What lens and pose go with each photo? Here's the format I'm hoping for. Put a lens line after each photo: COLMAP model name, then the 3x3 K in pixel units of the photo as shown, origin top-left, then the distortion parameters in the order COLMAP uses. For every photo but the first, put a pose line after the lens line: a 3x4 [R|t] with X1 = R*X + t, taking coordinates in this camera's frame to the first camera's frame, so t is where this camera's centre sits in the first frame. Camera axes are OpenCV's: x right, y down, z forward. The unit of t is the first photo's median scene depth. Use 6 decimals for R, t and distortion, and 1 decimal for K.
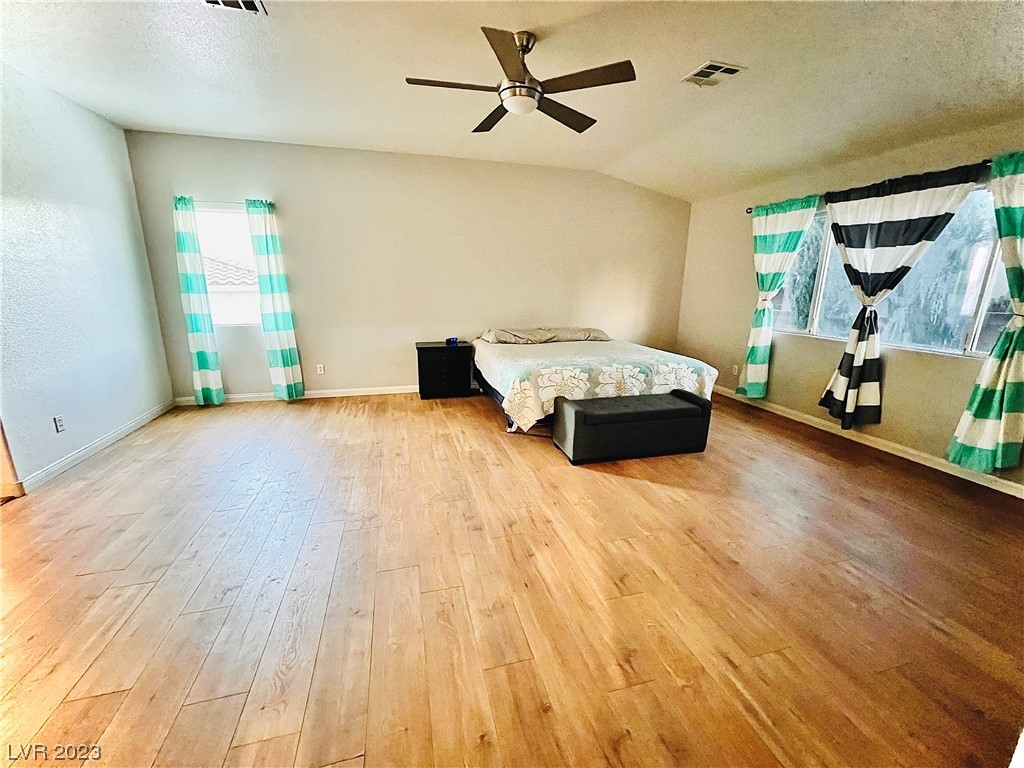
lens RADIAL K [[413.2, 0, 510.1], [0, 413.2, 384.1], [0, 0, 1]] dist [0.004260, 0.000058]
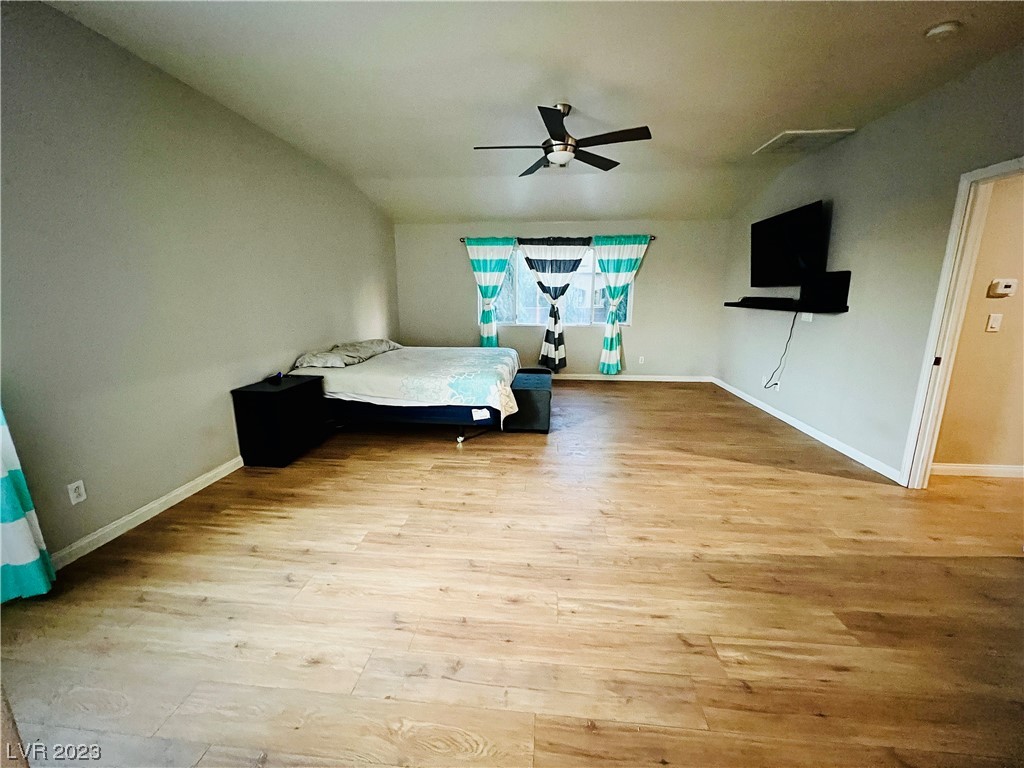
lens RADIAL K [[413.0, 0, 510.8], [0, 413.0, 382.2], [0, 0, 1]] dist [0.004013, 0.000091]
pose [[0.348444, -0.207594, 0.914052, -0.912479], [0.230119, 0.964268, 0.131275, -0.137194], [-0.908643, 0.164599, 0.383765, 0.515181]]
